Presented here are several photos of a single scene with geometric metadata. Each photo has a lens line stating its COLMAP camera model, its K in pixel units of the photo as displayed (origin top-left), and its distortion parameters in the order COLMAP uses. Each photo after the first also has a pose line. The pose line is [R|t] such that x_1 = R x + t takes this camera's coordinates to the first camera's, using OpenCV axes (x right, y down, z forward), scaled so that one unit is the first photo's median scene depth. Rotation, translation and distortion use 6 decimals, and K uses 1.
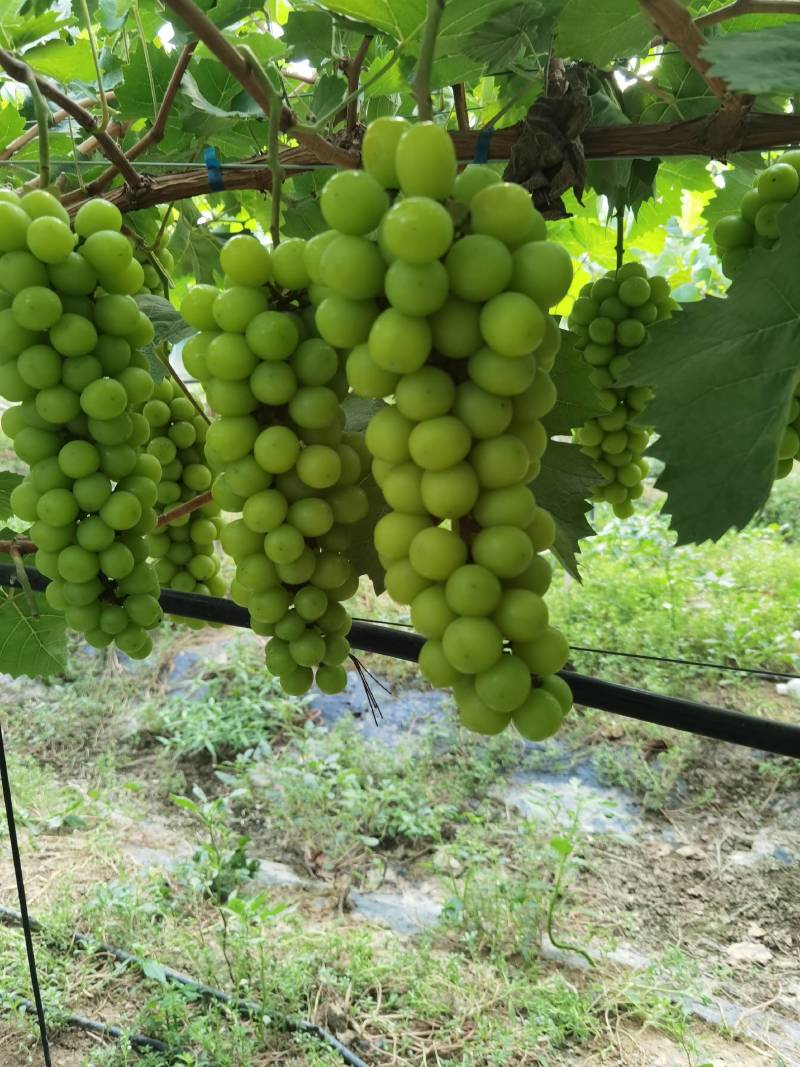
lens RADIAL K [[755.7, 0, 400.0], [0, 755.7, 533.5], [0, 0, 1]] dist [0.003924, -0.031568]
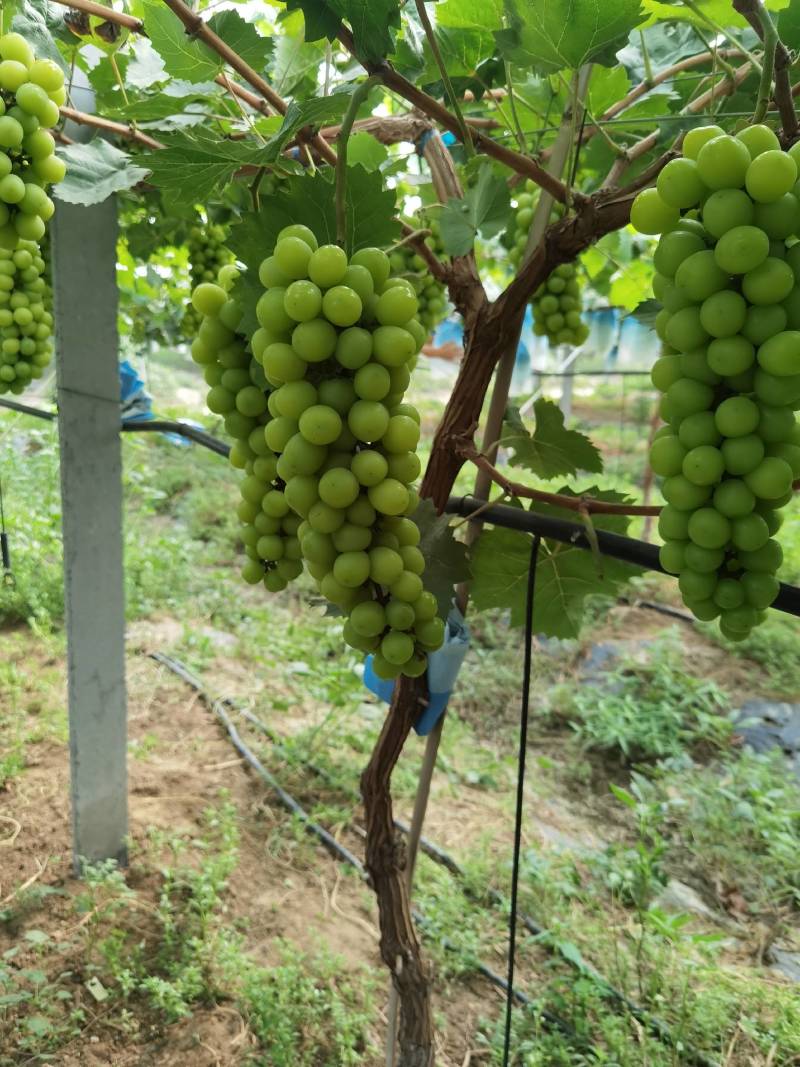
lens RADIAL K [[755.7, 0, 400.0], [0, 755.7, 533.5], [0, 0, 1]] dist [0.003924, -0.031568]
pose [[0.884016, 0.138020, -0.446616, -0.111234], [-0.139144, 0.989803, 0.030466, 0.024190], [0.446267, 0.035212, 0.894207, -0.008377]]
